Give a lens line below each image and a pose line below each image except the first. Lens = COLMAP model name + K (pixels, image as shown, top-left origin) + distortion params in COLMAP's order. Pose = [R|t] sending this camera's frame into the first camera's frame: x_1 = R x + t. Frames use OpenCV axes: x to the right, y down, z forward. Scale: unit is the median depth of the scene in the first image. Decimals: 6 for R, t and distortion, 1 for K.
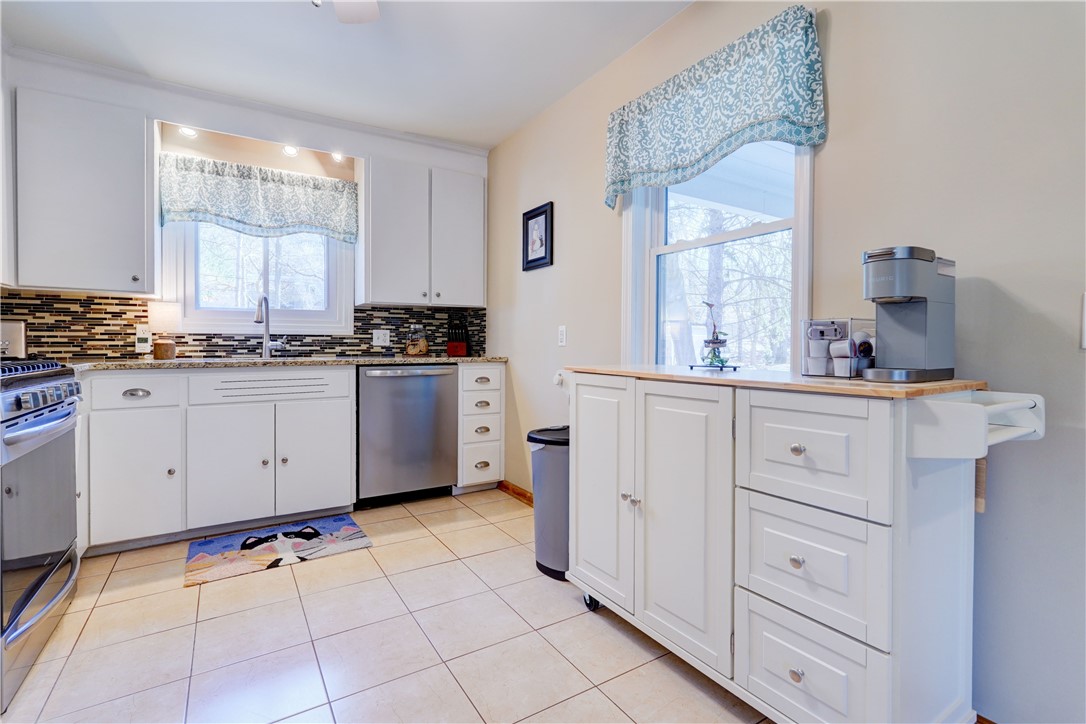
lens RADIAL K [[490.1, 0, 559.6], [0, 490.1, 361.4], [0, 0, 1]] dist [0.001002, 0.000947]
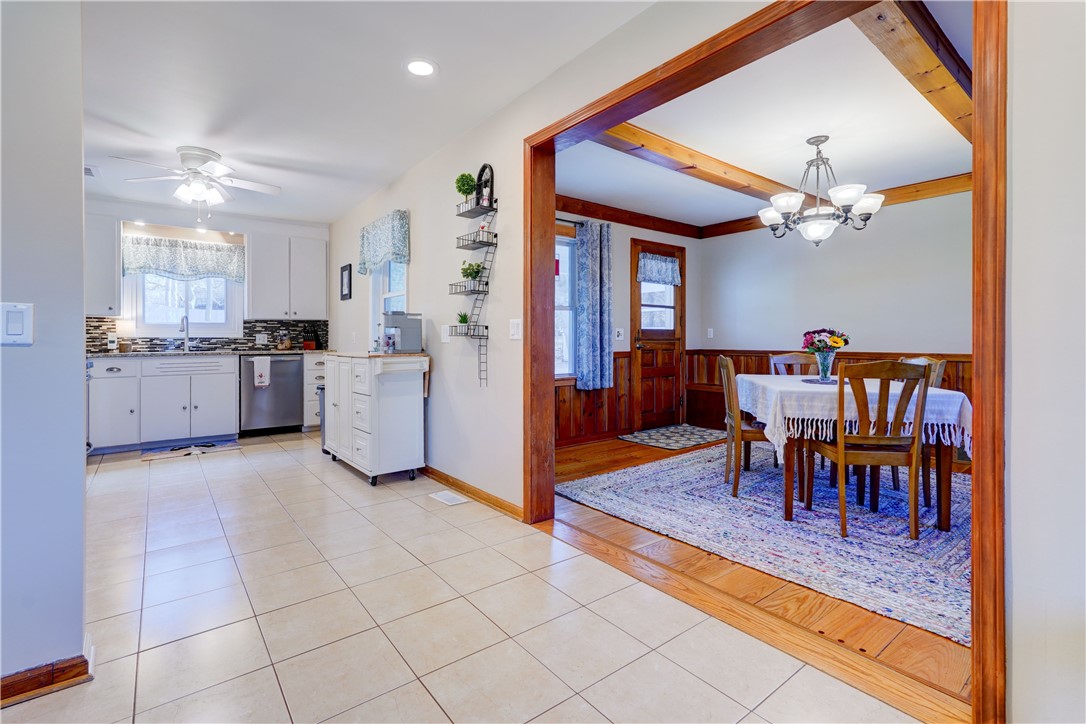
lens RADIAL K [[483.3, 0, 544.6], [0, 483.3, 353.4], [0, 0, 1]] dist [-0.014216, 0.007226]
pose [[0.997086, -0.008737, 0.075790, 0.517332], [0.009422, 0.999918, -0.008679, 0.025648], [-0.075708, 0.009367, 0.997086, -0.762957]]
